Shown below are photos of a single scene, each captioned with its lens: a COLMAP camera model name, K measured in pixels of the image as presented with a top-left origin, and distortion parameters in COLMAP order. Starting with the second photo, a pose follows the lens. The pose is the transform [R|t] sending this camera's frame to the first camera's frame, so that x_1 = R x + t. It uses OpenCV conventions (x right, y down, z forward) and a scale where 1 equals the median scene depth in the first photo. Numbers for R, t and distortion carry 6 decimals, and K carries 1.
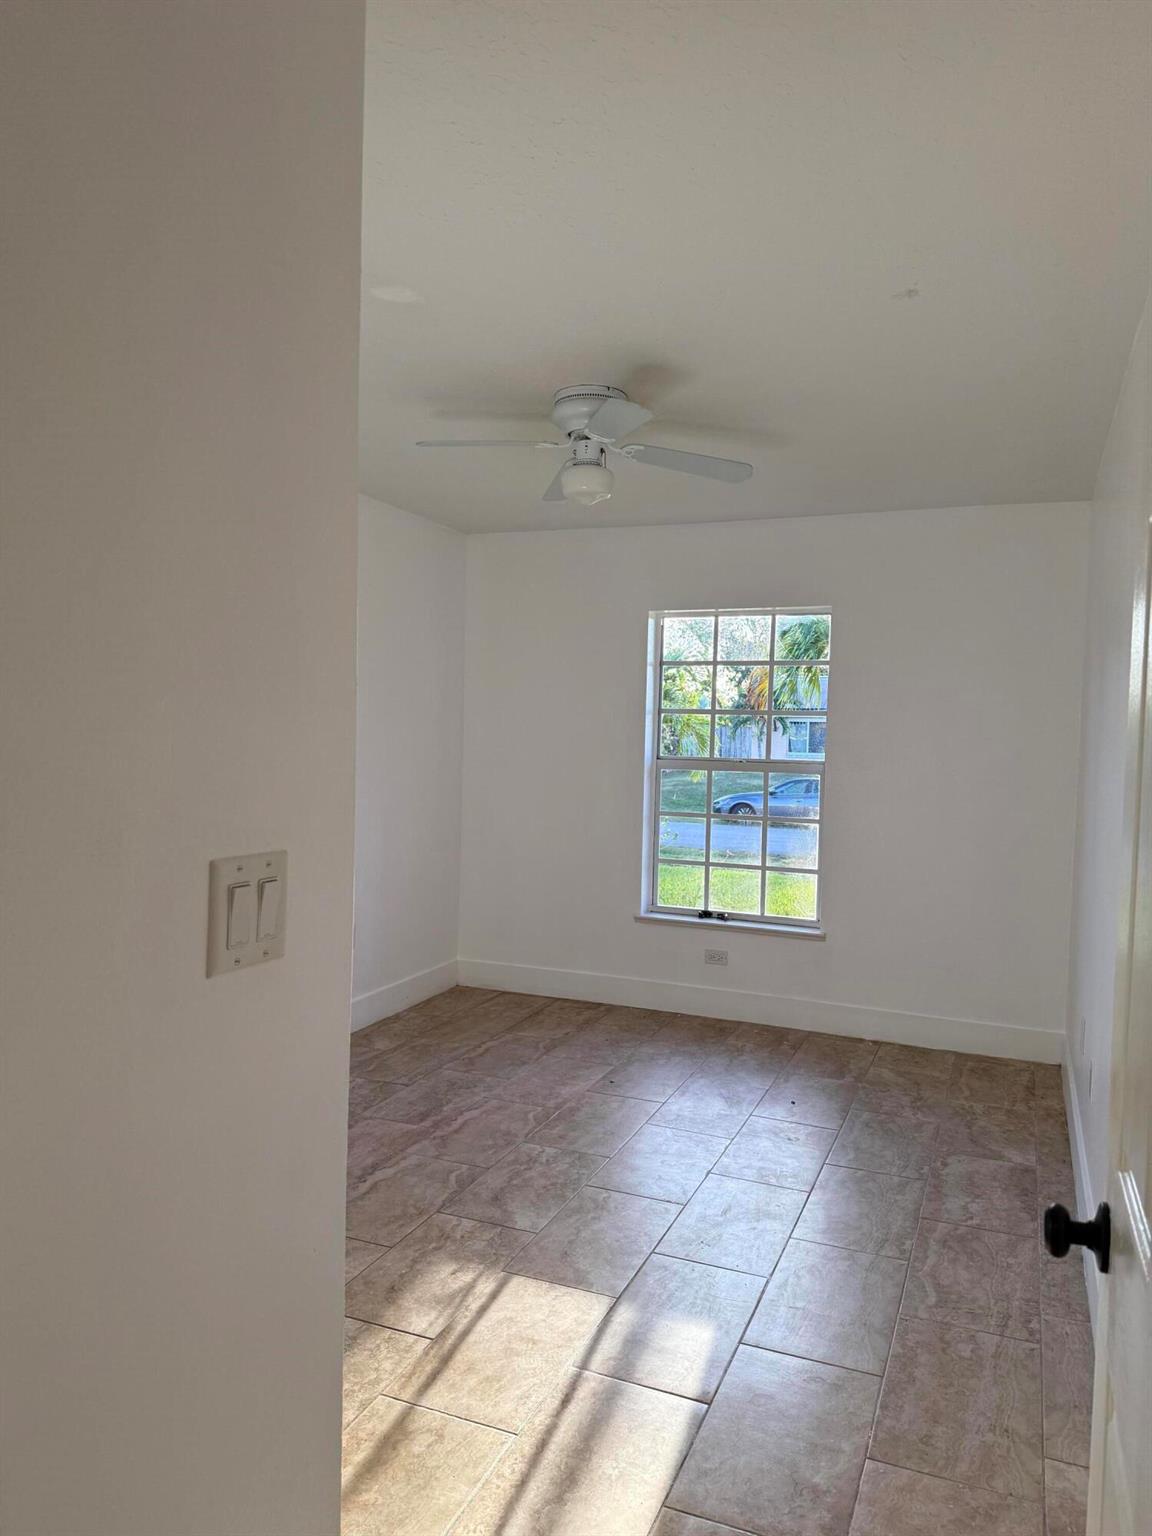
lens RADIAL K [[1075.7, 0, 591.4], [0, 1075.7, 766.5], [0, 0, 1]] dist [0.049935, -0.060751]
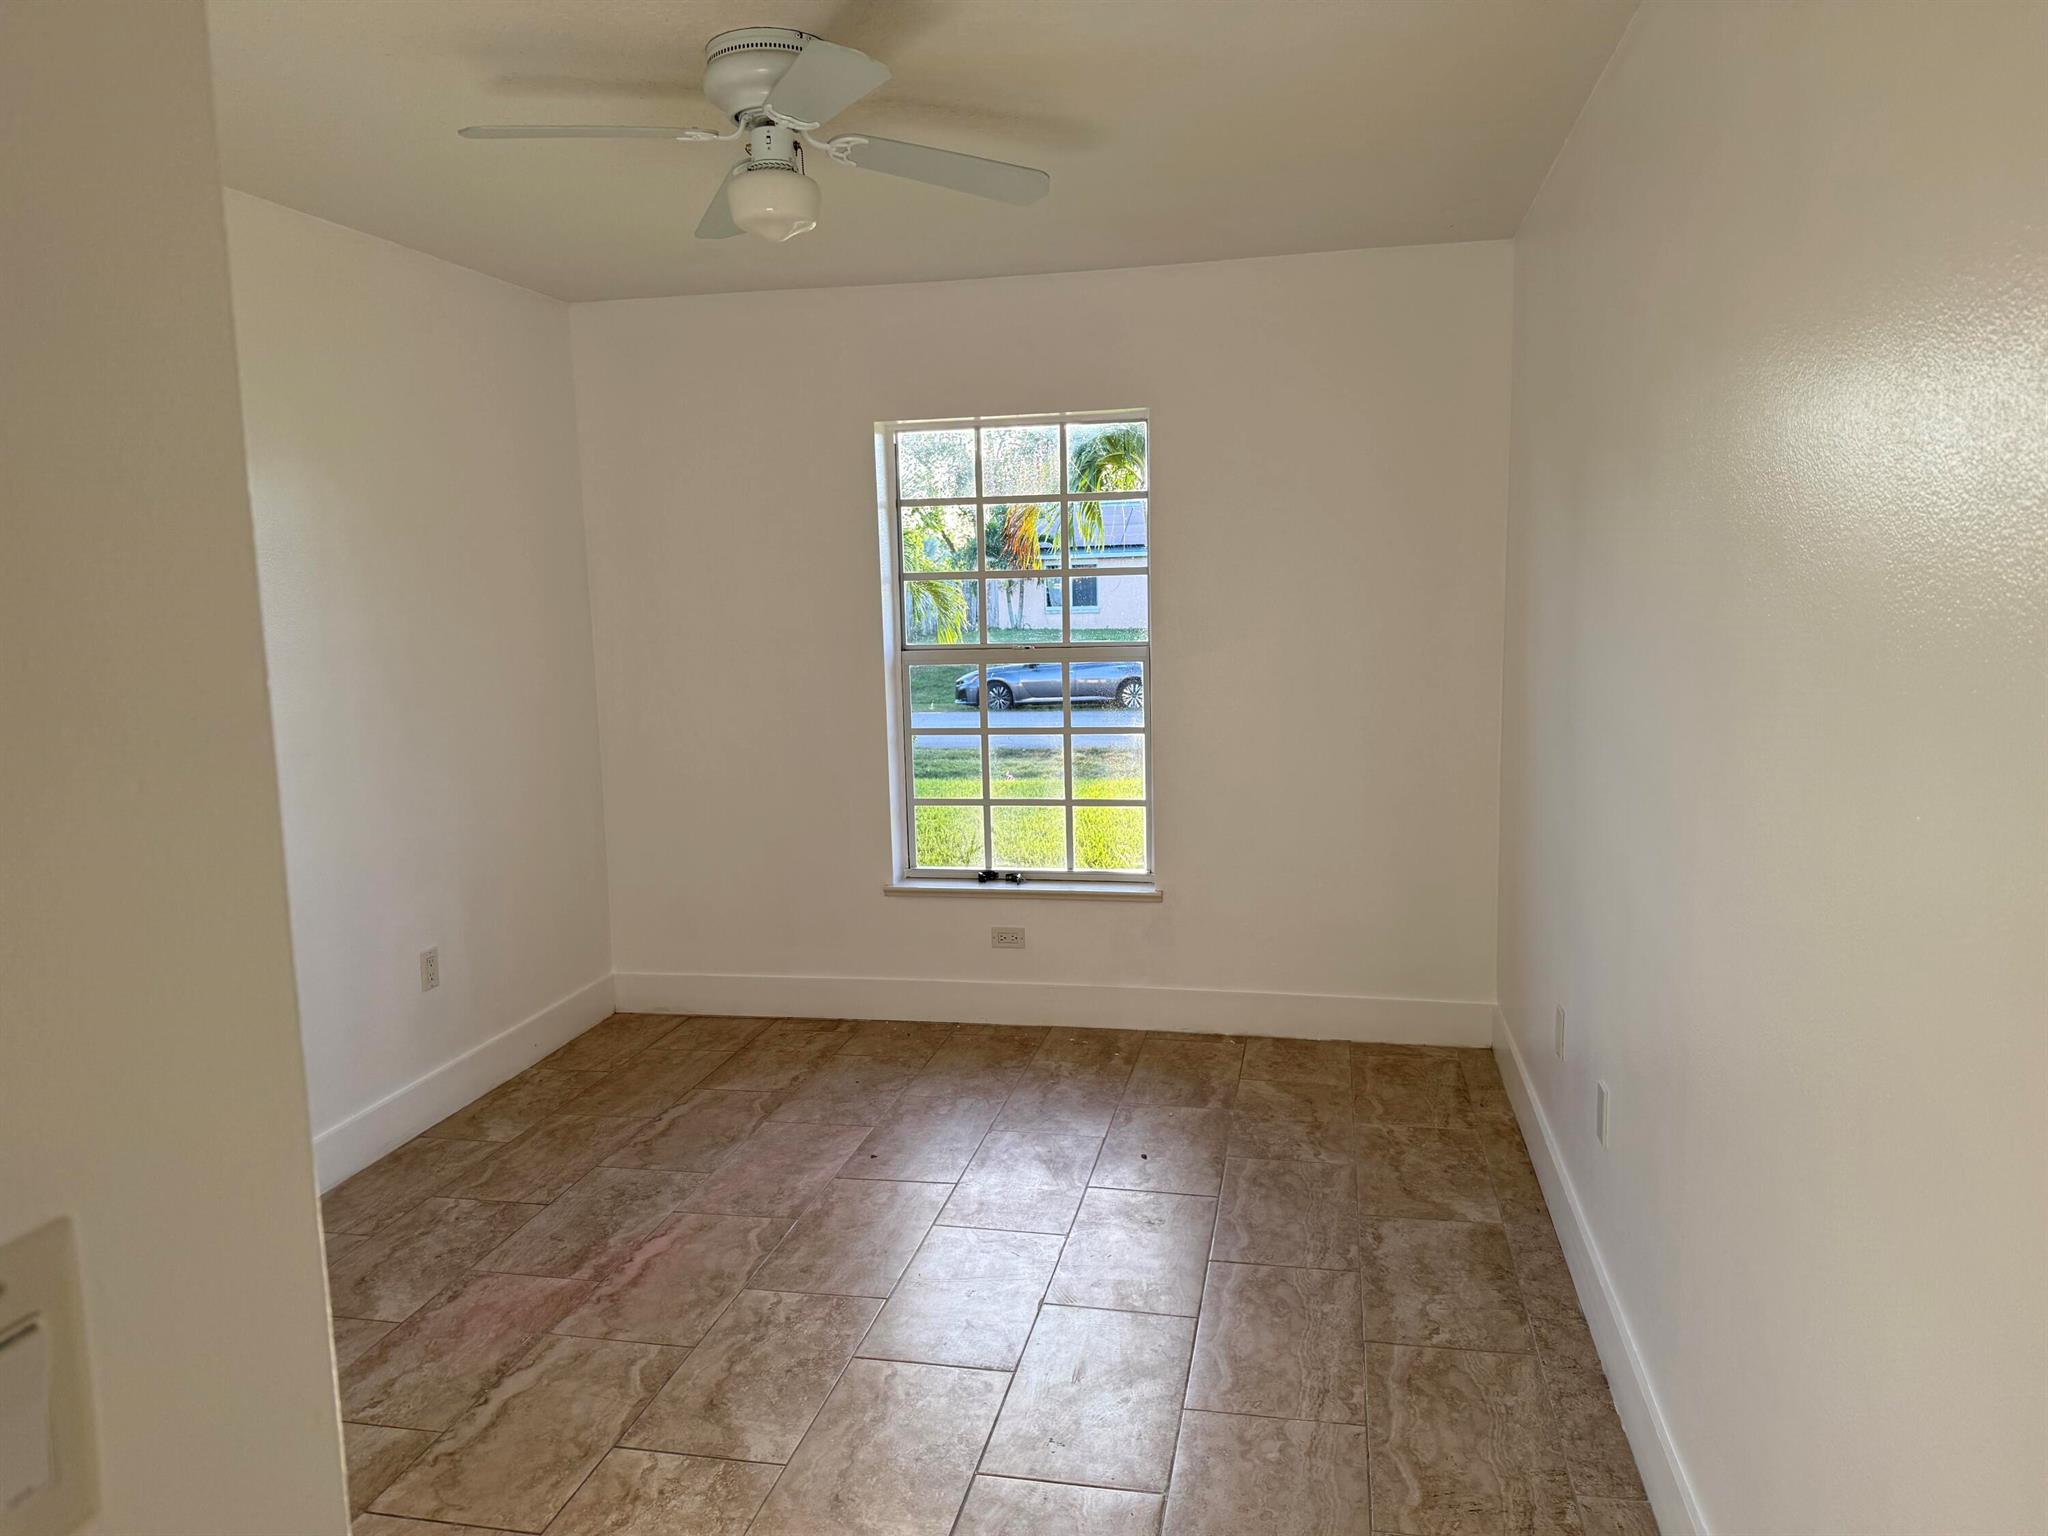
lens RADIAL K [[1434.2, 0, 1037.9], [0, 1434.2, 768.2], [0, 0, 1]] dist [0.049935, -0.060751]
pose [[0.982865, -0.070550, 0.170292, -0.018236], [0.053921, 0.993487, 0.100375, -0.029553], [-0.176265, -0.089473, 0.980268, 0.178356]]
